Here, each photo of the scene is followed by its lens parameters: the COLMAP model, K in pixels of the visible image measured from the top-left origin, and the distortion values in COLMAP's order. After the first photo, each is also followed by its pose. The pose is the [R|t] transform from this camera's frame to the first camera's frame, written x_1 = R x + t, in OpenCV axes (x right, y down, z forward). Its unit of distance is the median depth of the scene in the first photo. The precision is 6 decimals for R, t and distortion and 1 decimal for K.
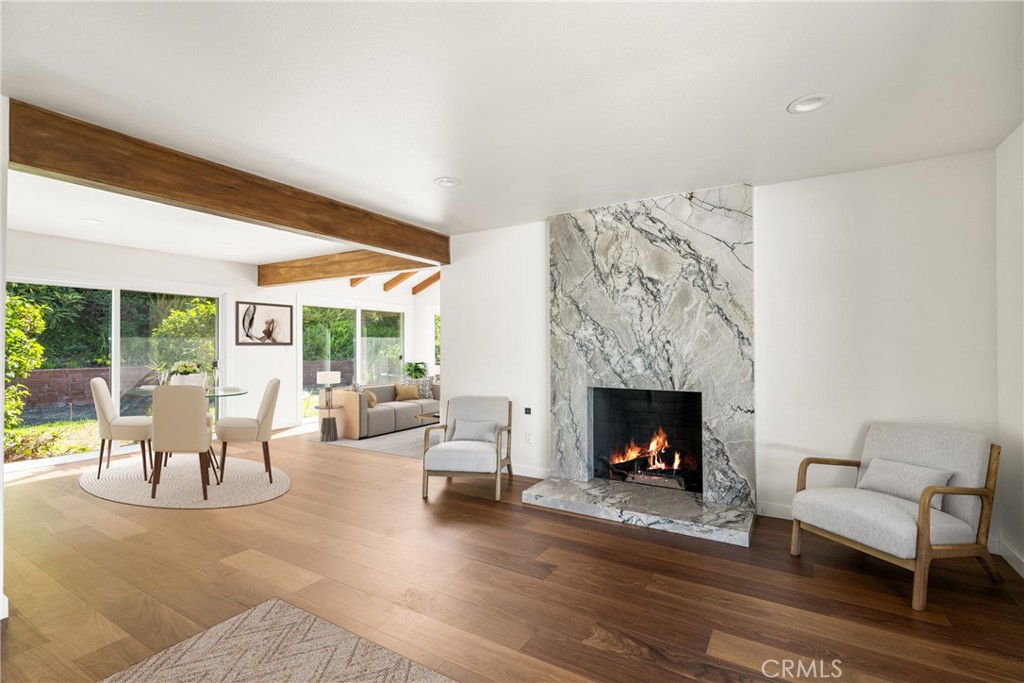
lens RADIAL K [[488.5, 0, 504.2], [0, 488.5, 340.0], [0, 0, 1]] dist [0.008327, -0.000488]
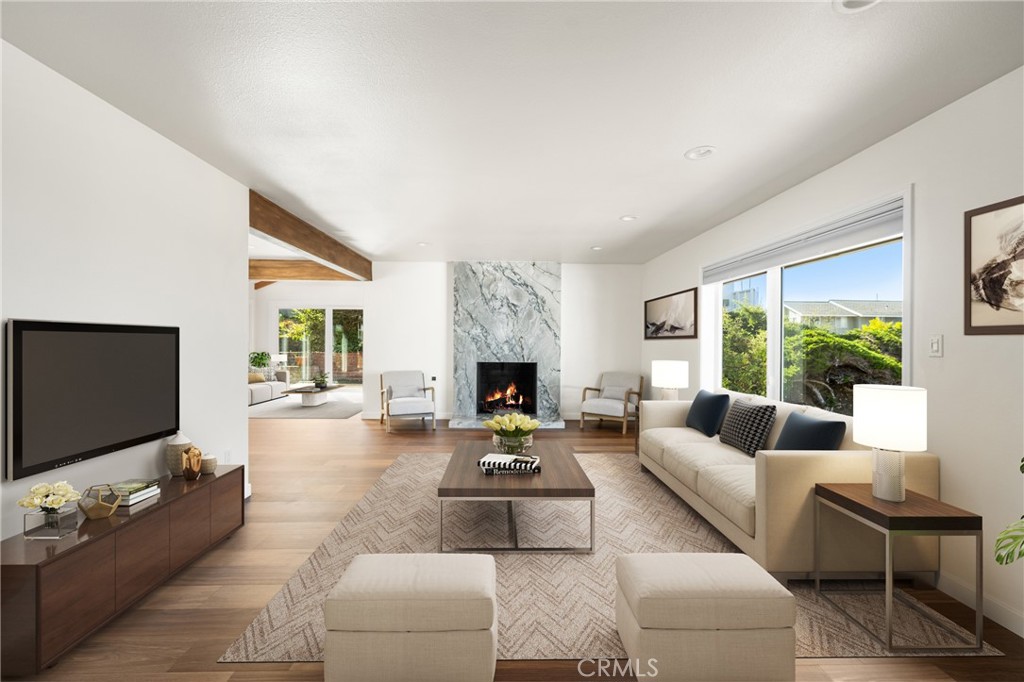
lens RADIAL K [[442.3, 0, 521.4], [0, 442.3, 340.5], [0, 0, 1]] dist [-0.001410, -0.000021]
pose [[0.829815, 0.006724, 0.557998, -0.626193], [-0.019313, 0.999674, 0.016676, -0.012502], [-0.557704, -0.024615, 0.829675, -0.444753]]
